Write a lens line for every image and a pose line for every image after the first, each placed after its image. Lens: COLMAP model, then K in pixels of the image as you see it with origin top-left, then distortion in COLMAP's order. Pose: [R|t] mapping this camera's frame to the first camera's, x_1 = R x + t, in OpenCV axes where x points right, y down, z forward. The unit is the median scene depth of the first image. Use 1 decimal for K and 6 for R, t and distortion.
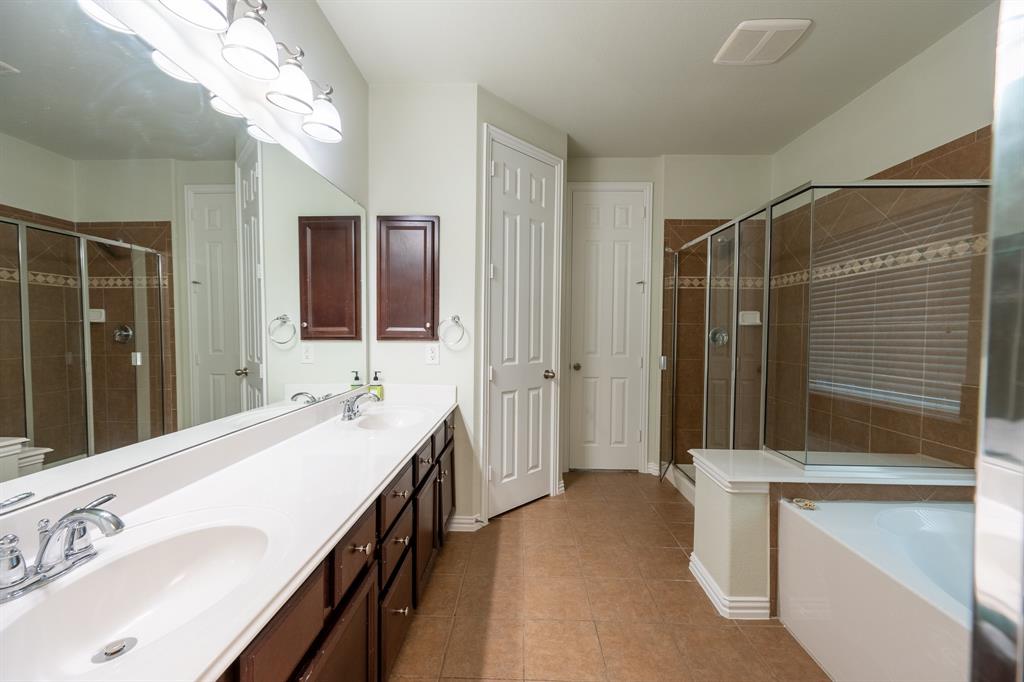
lens RADIAL K [[401.0, 0, 505.9], [0, 401.0, 344.4], [0, 0, 1]] dist [-0.002483, -0.000239]
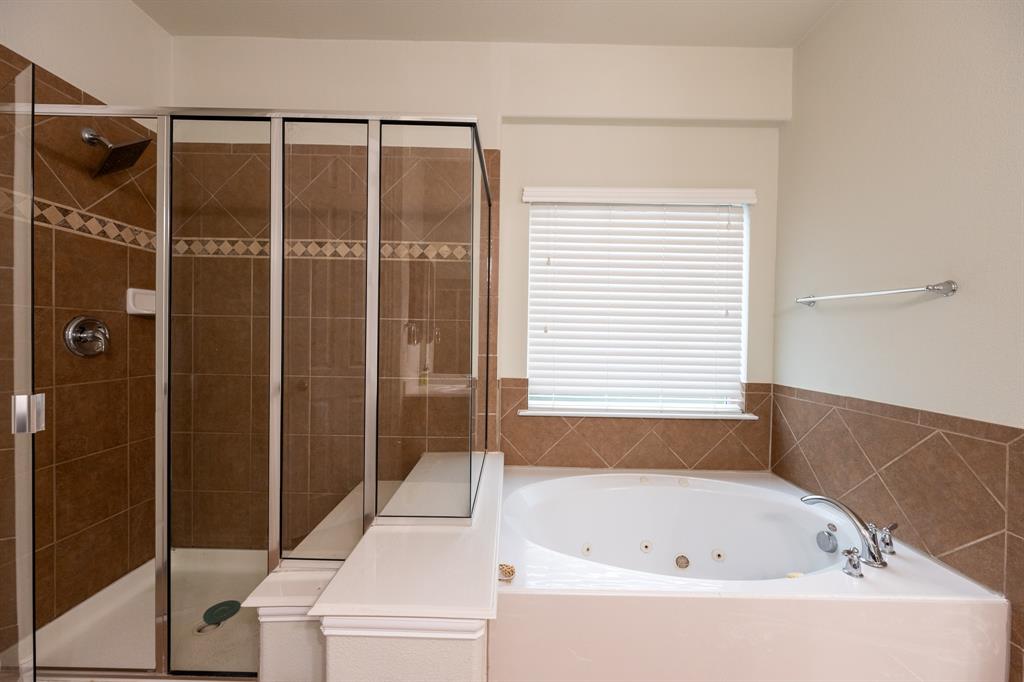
lens RADIAL K [[401.0, 0, 511.7], [0, 401.0, 347.1], [0, 0, 1]] dist [-0.002483, -0.000239]
pose [[-0.052981, -0.043452, 0.997650, 0.025736], [0.018725, 0.998834, 0.044498, -0.020513], [-0.998420, 0.021038, -0.052105, 0.565280]]
